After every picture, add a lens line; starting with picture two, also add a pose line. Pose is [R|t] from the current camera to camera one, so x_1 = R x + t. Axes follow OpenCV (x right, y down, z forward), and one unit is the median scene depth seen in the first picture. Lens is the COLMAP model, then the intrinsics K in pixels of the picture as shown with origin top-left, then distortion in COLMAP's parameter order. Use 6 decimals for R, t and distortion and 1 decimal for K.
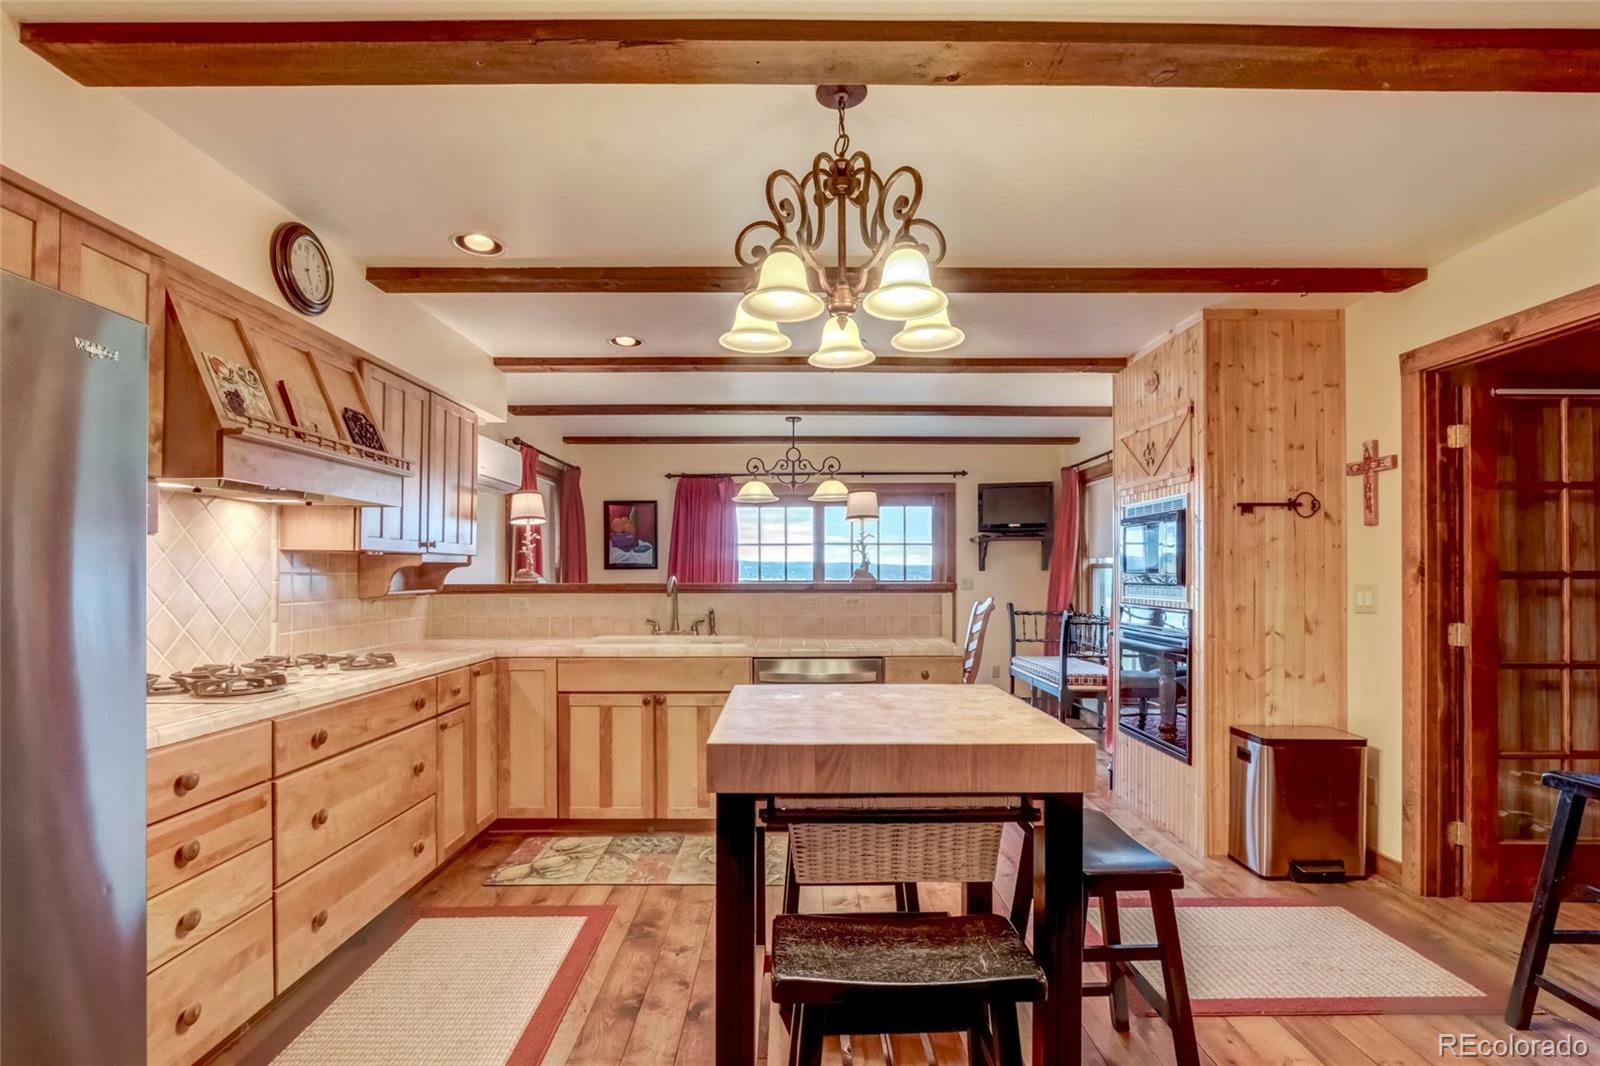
lens RADIAL K [[739.0, 0, 798.7], [0, 739.0, 571.1], [0, 0, 1]] dist [-0.011699, 0.000232]
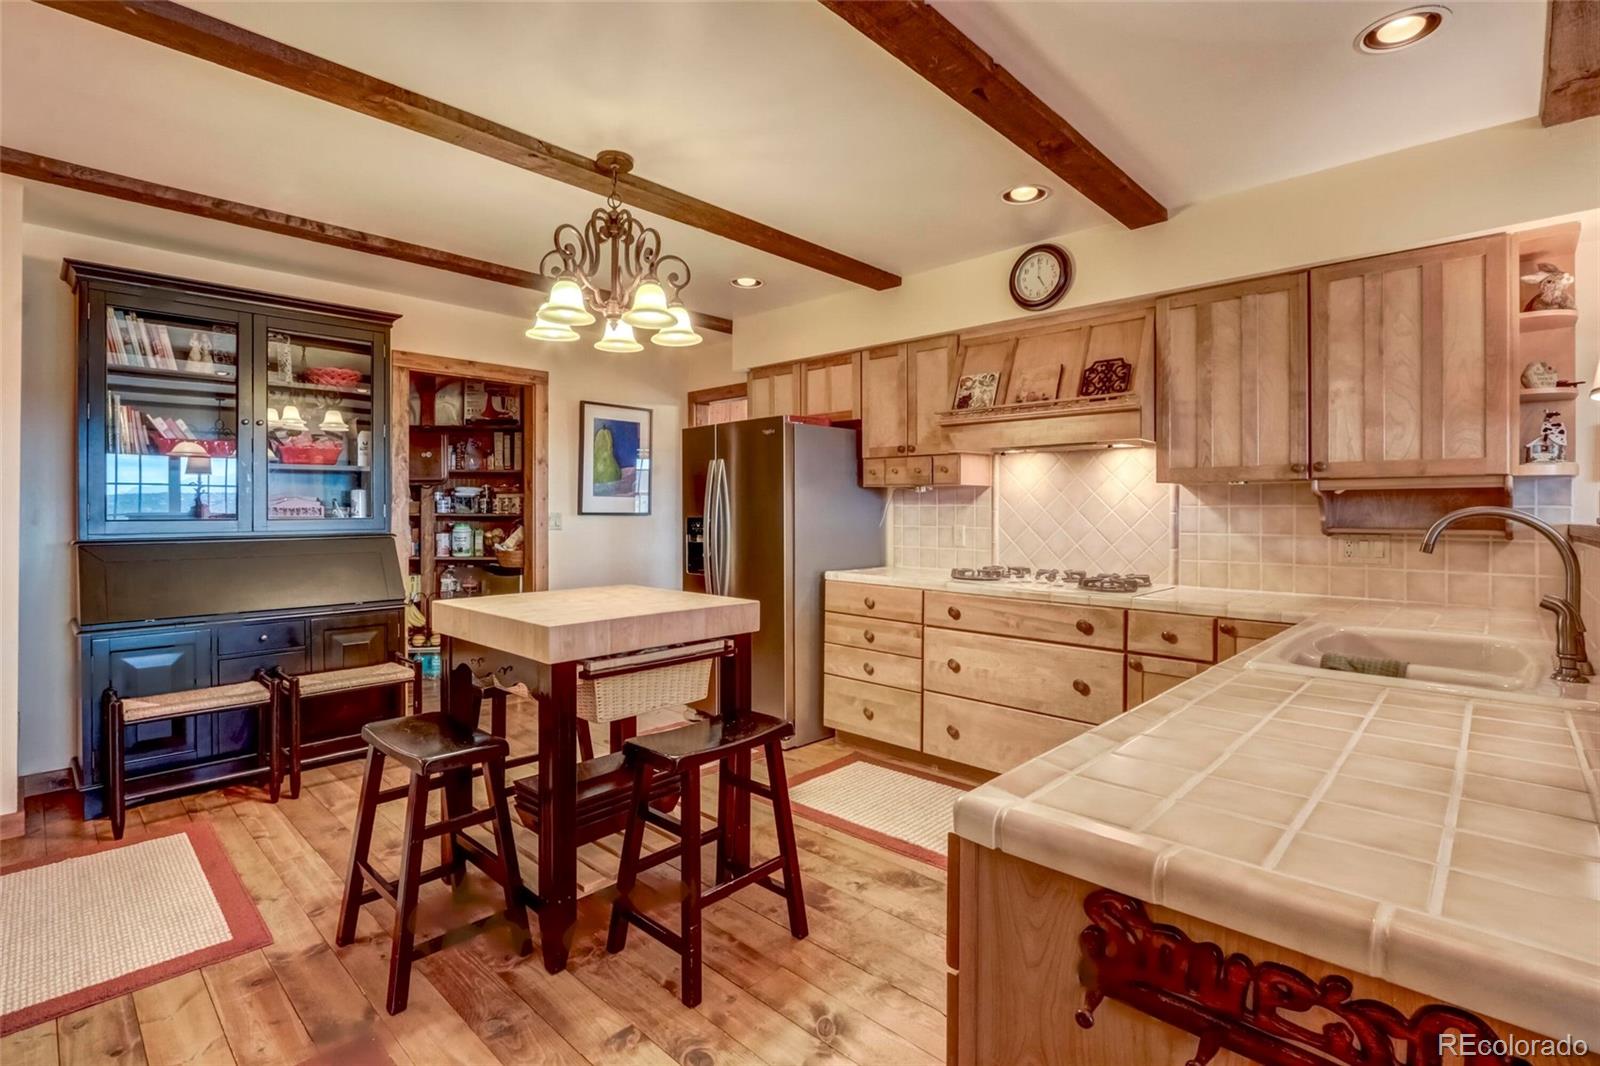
lens RADIAL K [[757.6, 0, 790.7], [0, 757.6, 517.0], [0, 0, 1]] dist [-0.015545, 0.000039]
pose [[-0.693454, 0.001146, -0.720500, 0.531882], [-0.002158, 0.999991, 0.003667, 0.017485], [0.720498, 0.004098, -0.693445, 1.377686]]
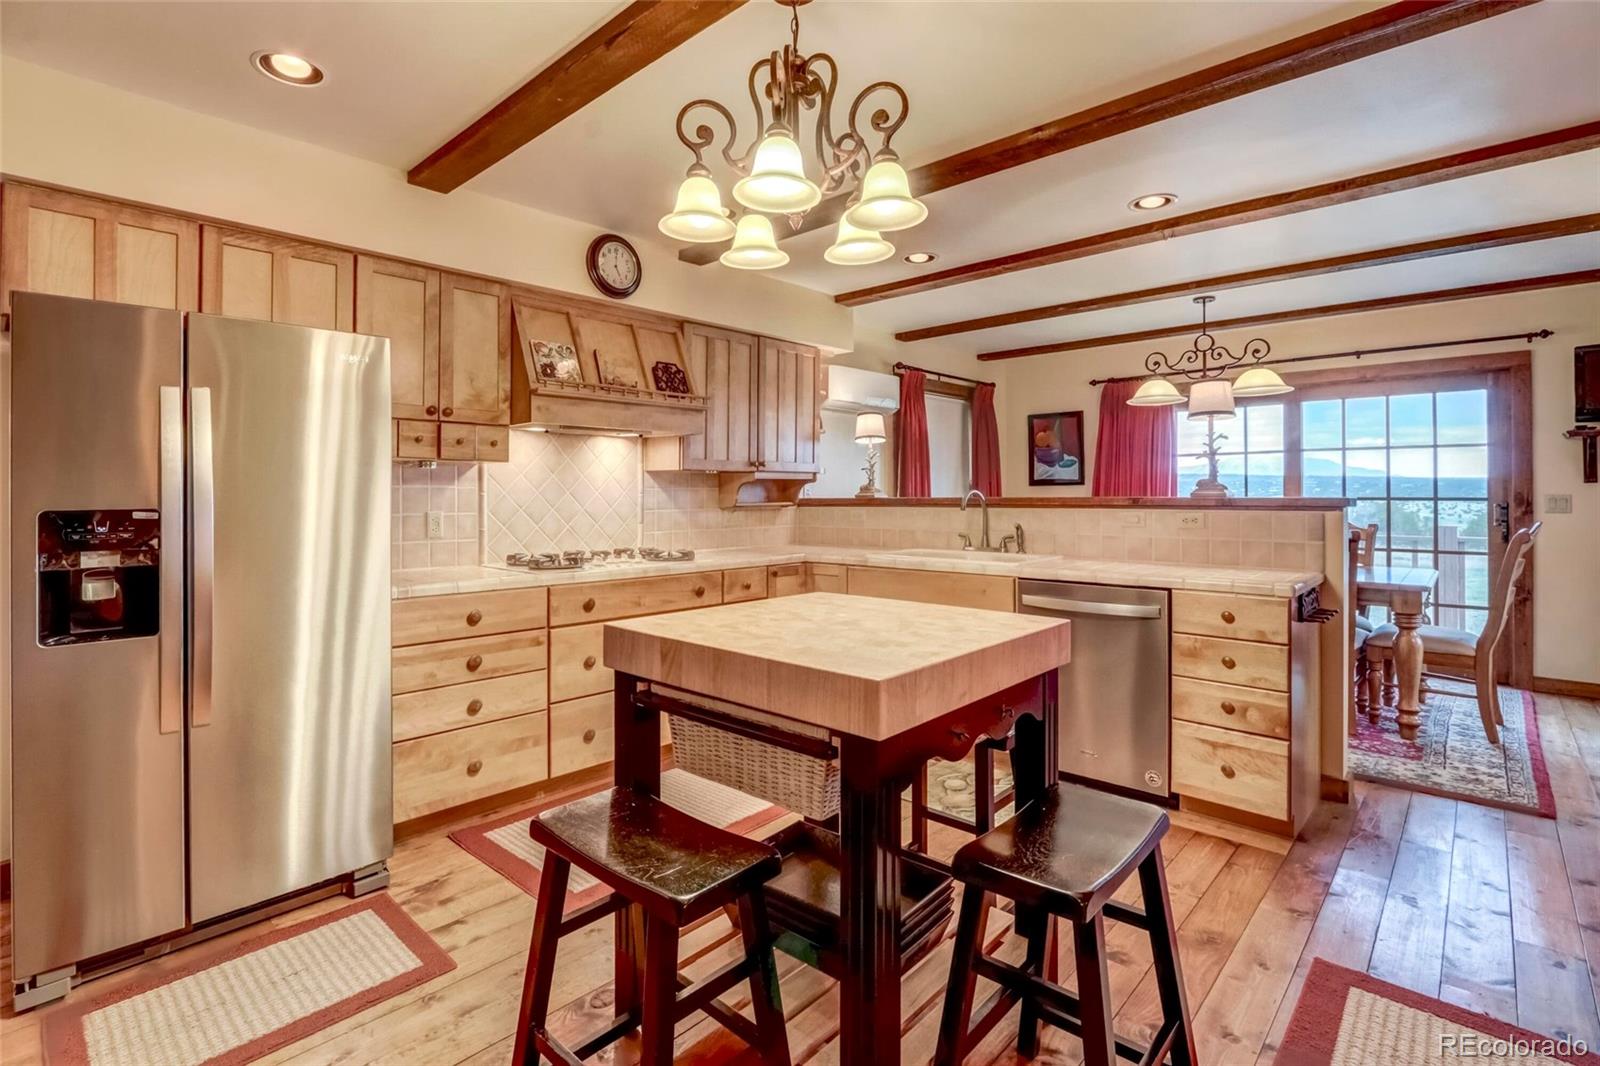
lens RADIAL K [[756.6, 0, 799.2], [0, 756.6, 490.0], [0, 0, 1]] dist [-0.018825, 0.000261]
pose [[0.735214, -0.005995, -0.677809, 0.456281], [0.005033, 0.999982, -0.003385, 0.012675], [0.677817, -0.000923, 0.735230, 0.164900]]
